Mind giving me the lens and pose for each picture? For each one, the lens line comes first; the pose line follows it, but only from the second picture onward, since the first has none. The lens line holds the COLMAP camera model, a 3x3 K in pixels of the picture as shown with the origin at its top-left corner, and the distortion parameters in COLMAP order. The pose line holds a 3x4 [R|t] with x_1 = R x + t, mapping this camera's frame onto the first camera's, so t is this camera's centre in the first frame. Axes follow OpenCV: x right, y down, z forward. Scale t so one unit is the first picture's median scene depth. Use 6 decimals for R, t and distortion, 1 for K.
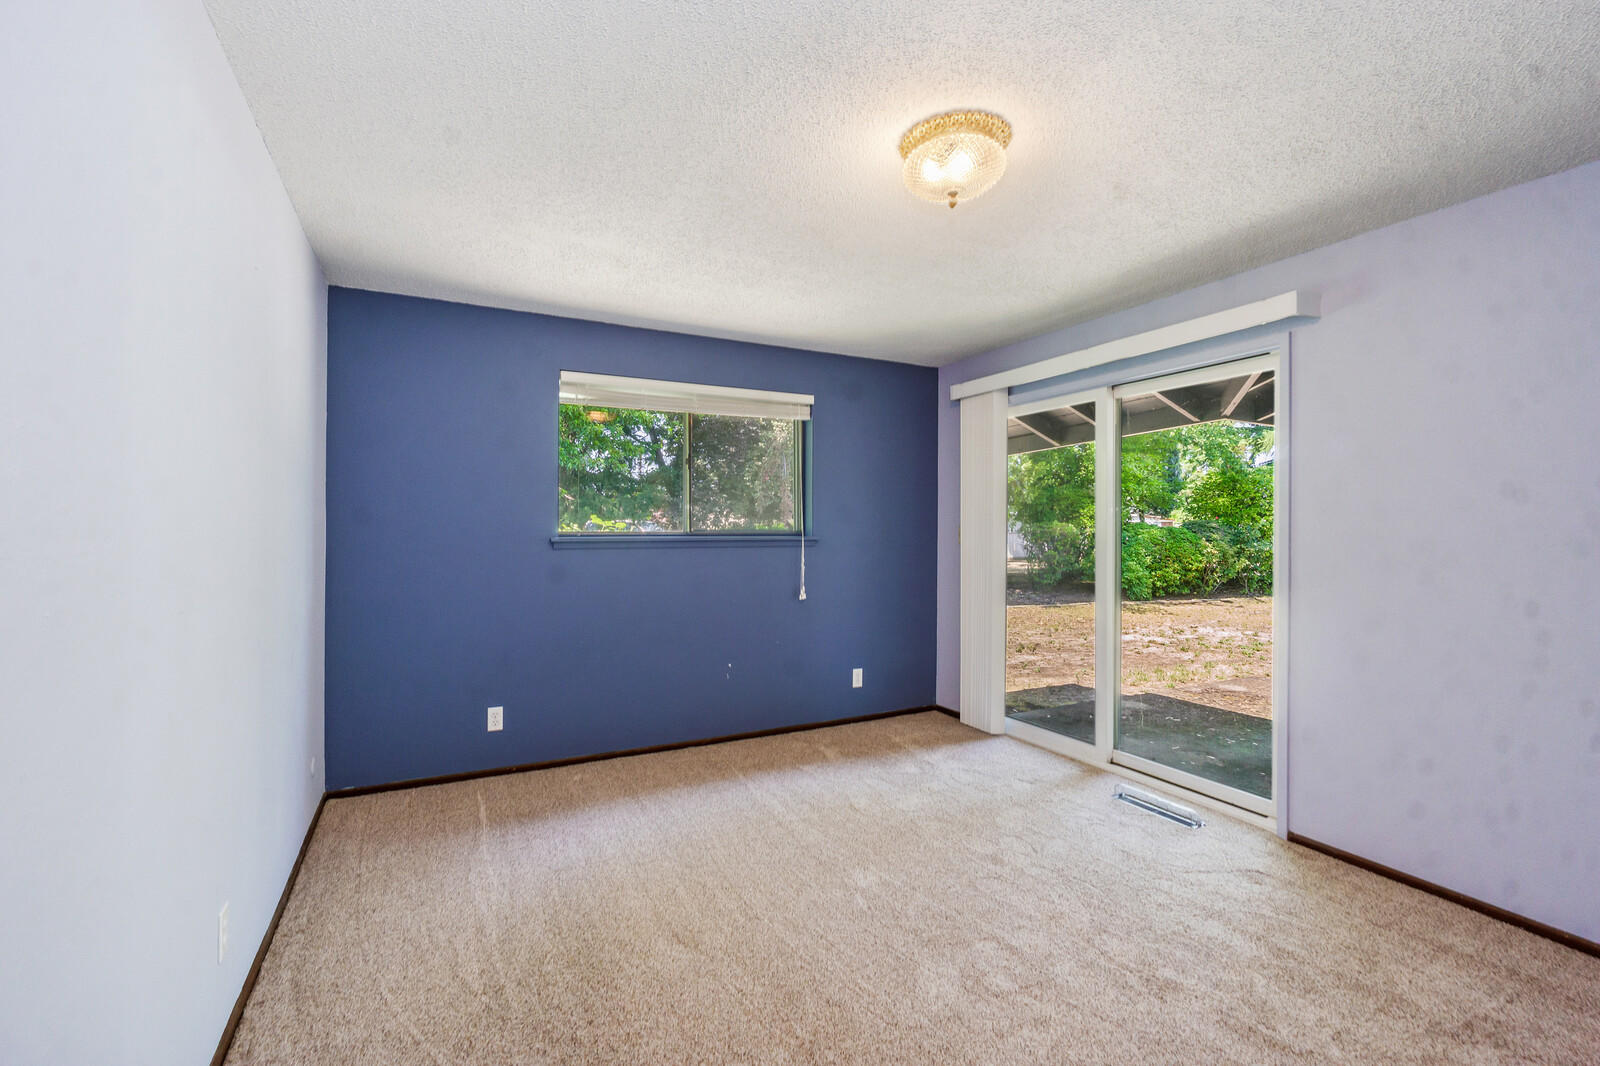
lens RADIAL K [[694.2, 0, 785.3], [0, 694.2, 535.7], [0, 0, 1]] dist [-0.006405, 0.000949]
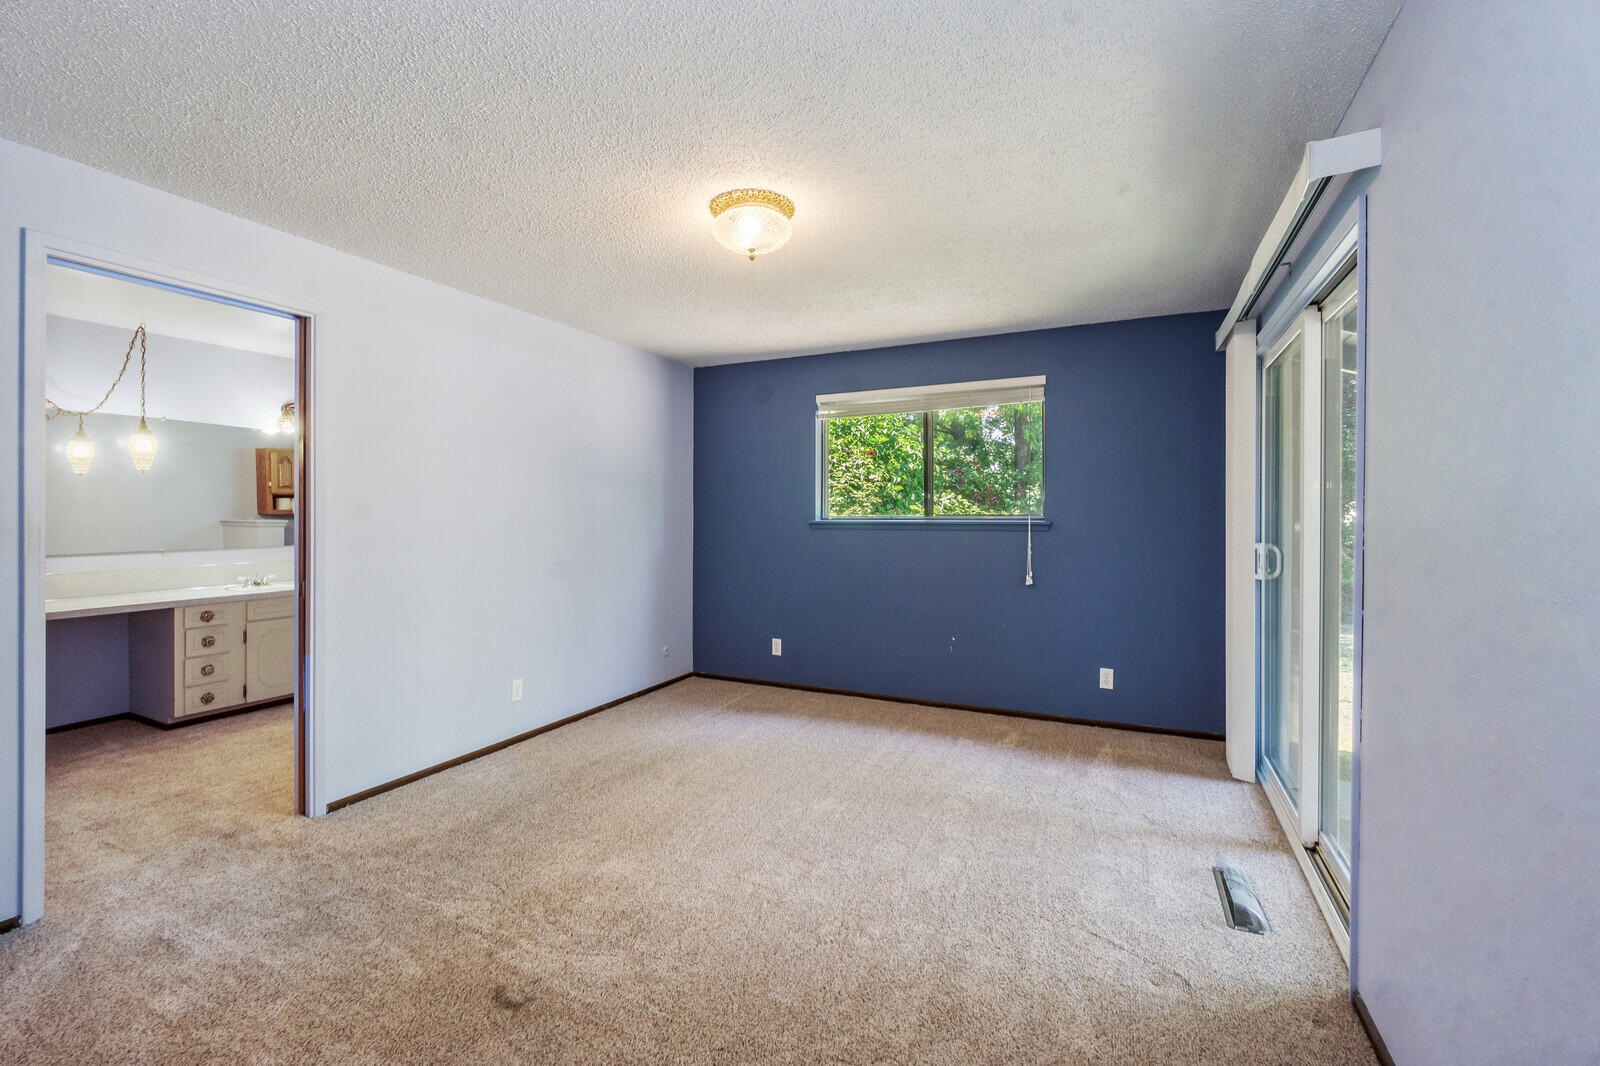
lens RADIAL K [[694.2, 0, 795.4], [0, 694.2, 519.0], [0, 0, 1]] dist [-0.006405, 0.000949]
pose [[0.599250, 0.000297, -0.800562, 0.716443], [-0.010083, 0.999923, -0.007176, 0.010642], [0.800498, 0.012372, 0.599207, 0.168416]]
